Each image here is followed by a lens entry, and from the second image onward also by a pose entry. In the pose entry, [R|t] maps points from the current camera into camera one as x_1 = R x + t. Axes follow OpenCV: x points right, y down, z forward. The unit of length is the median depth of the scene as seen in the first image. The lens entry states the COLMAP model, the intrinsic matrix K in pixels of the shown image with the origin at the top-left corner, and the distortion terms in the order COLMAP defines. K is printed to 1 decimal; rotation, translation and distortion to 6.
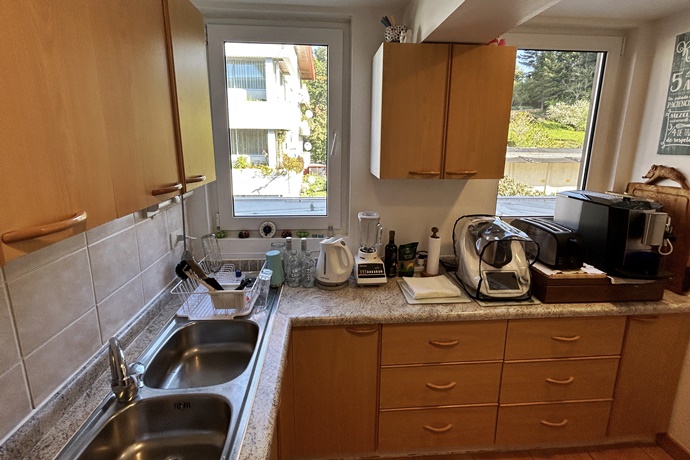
lens RADIAL K [[310.5, 0, 343.2], [0, 310.5, 211.5], [0, 0, 1]] dist [-0.000286, -0.000012]
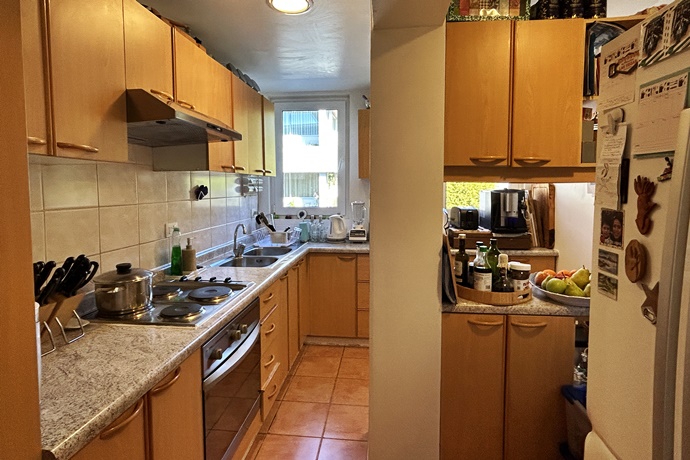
lens RADIAL K [[357.4, 0, 345.0], [0, 357.4, 230.0], [0, 0, 1]] dist [-0.000244, -0.000024]
pose [[0.984988, 0.005627, -0.172532, 0.363515], [-0.024304, 0.994033, -0.106333, 0.384768], [0.170904, 0.108930, 0.979248, -0.963116]]
